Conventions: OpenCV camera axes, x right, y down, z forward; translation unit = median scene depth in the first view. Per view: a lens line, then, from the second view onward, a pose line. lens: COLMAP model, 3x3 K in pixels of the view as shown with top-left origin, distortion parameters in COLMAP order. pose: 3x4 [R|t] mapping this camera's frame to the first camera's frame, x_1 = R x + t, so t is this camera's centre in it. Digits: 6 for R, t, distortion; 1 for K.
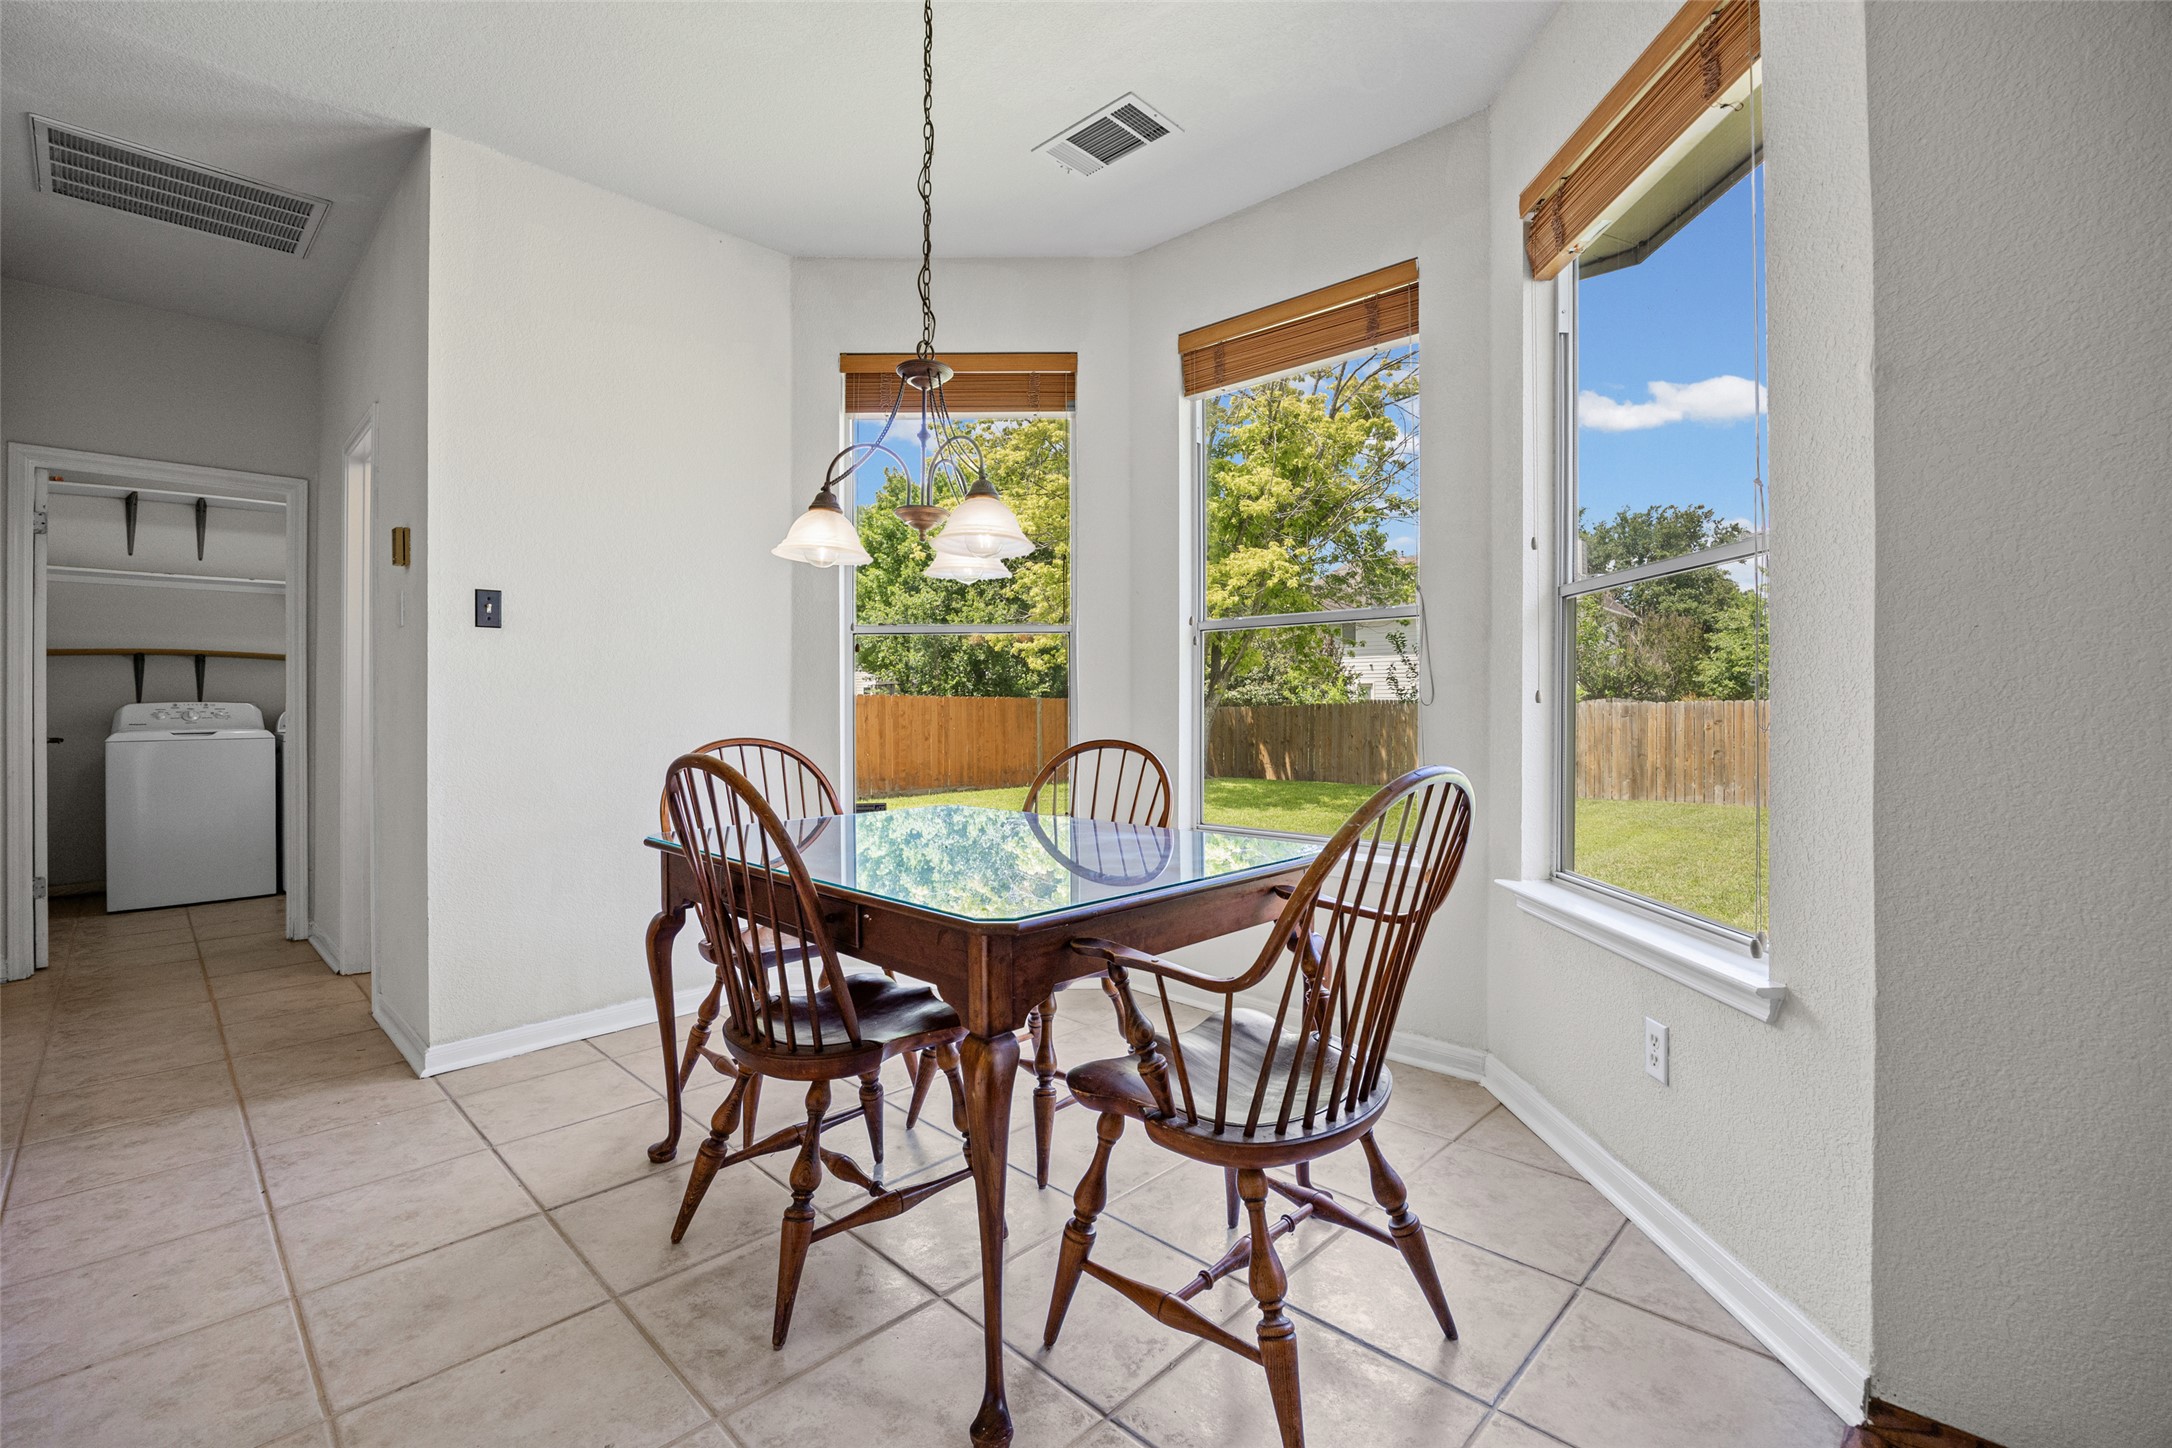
lens RADIAL K [[932.8, 0, 1077.6], [0, 932.8, 728.7], [0, 0, 1]] dist [0.011348, 0.000305]
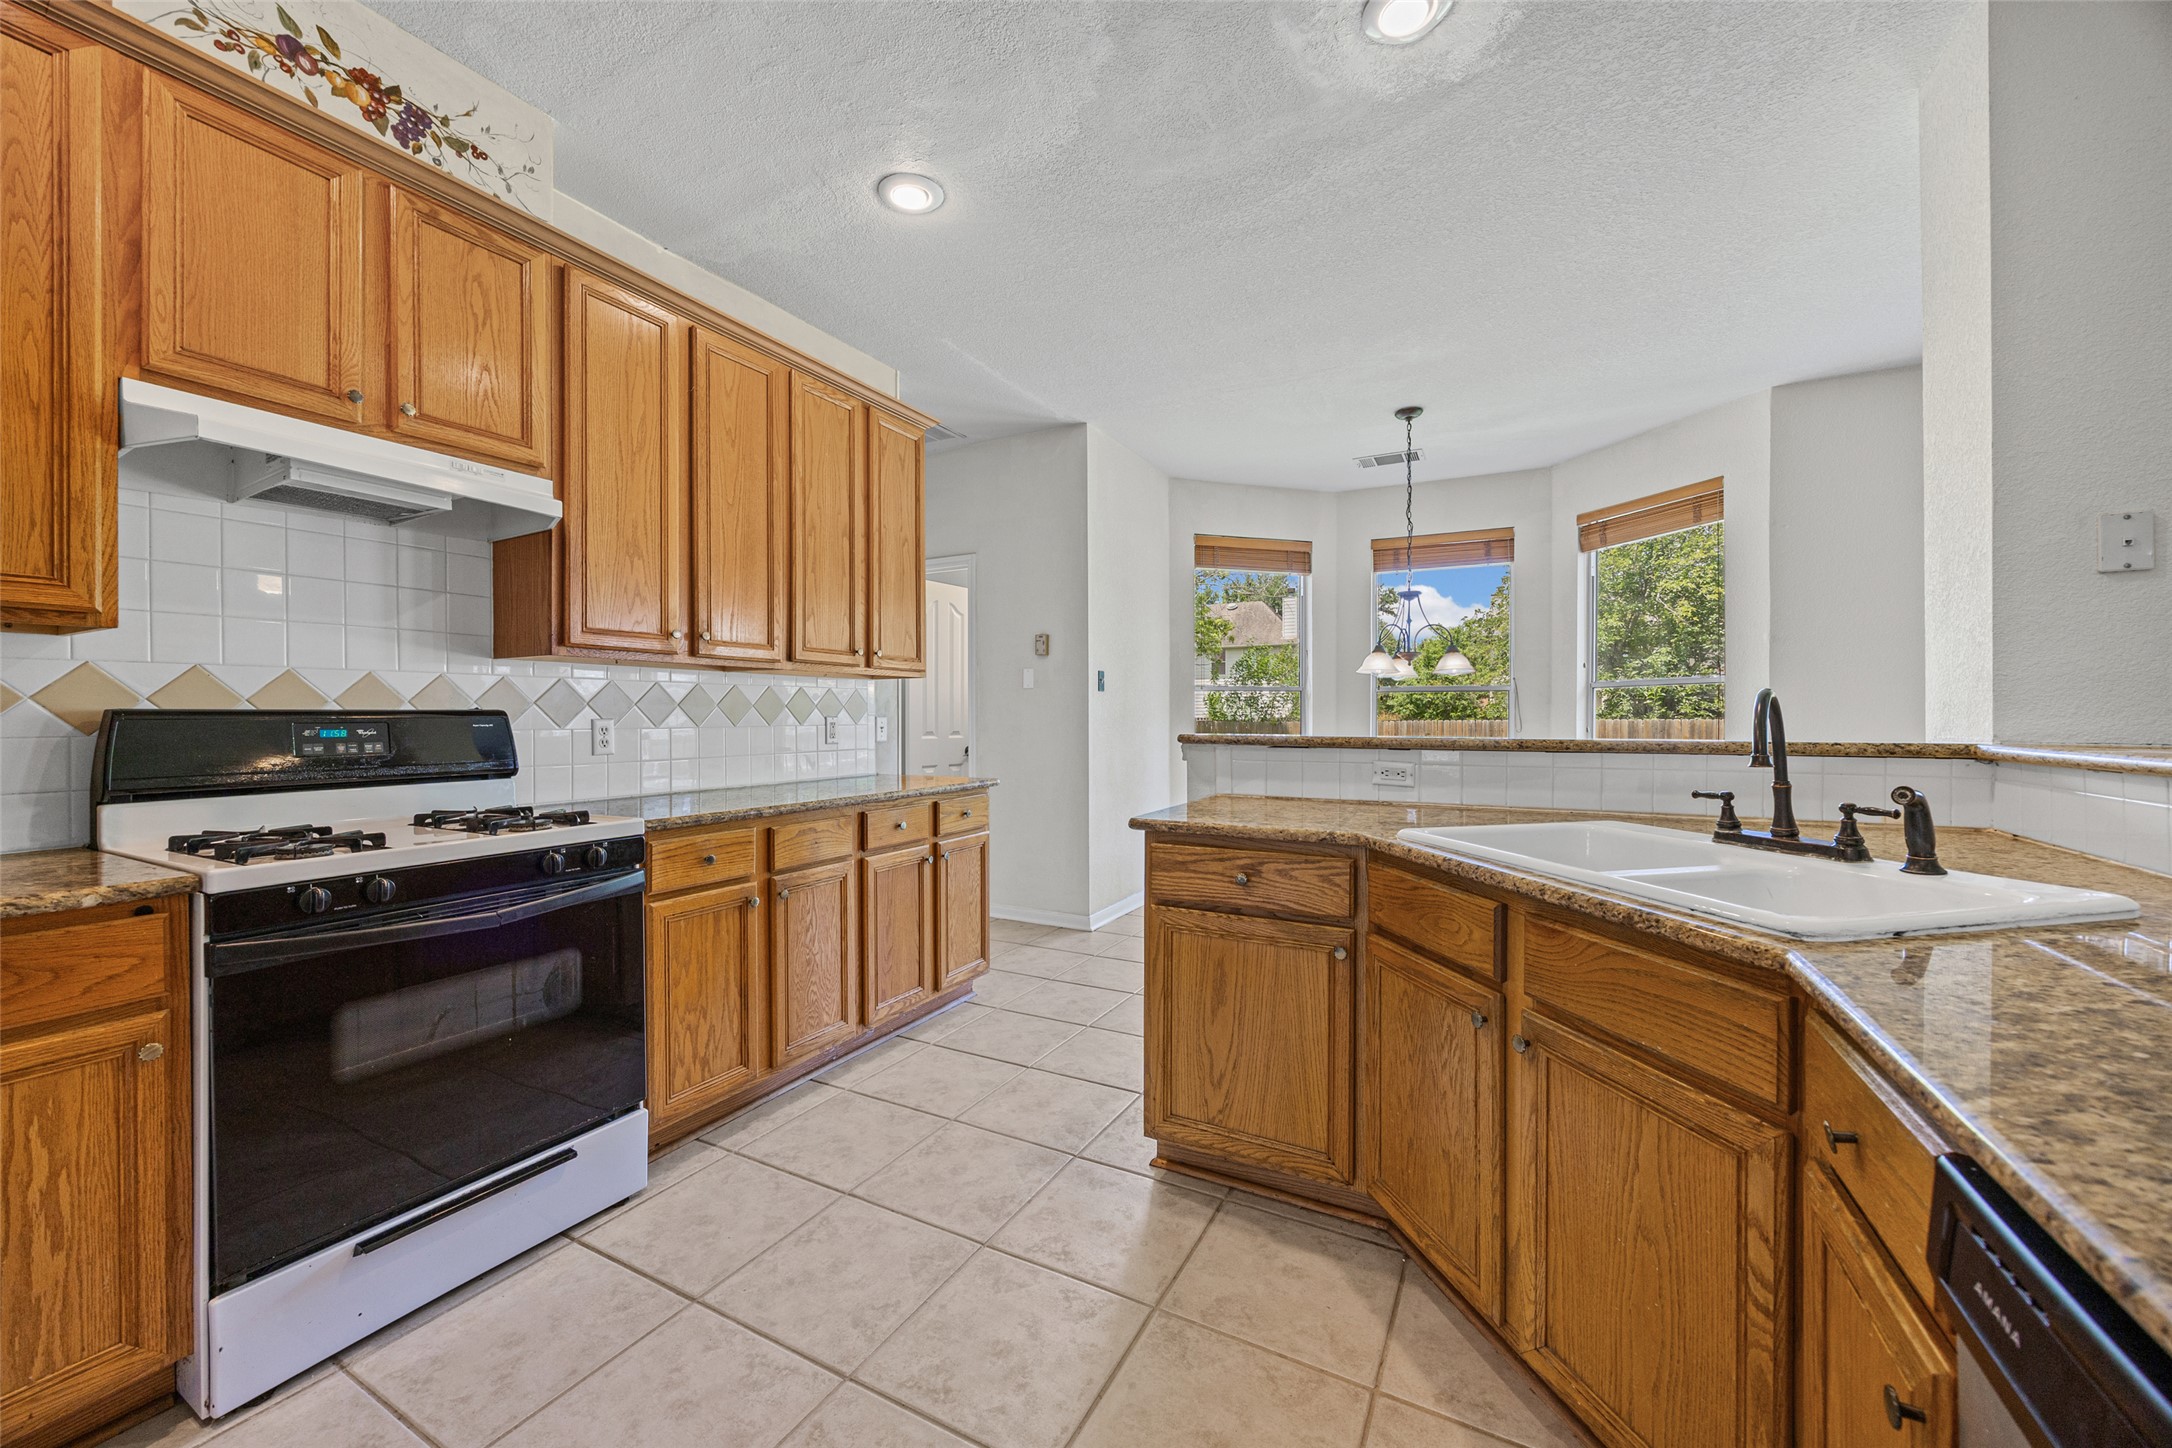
lens RADIAL K [[831.1, 0, 1093.0], [0, 831.1, 718.9], [0, 0, 1]] dist [-0.000581, -0.000428]
pose [[0.954883, 0.000629, 0.296980, -0.543160], [0.007236, 0.999652, -0.025383, -0.012562], [-0.296893, 0.026387, 0.954546, -0.246838]]
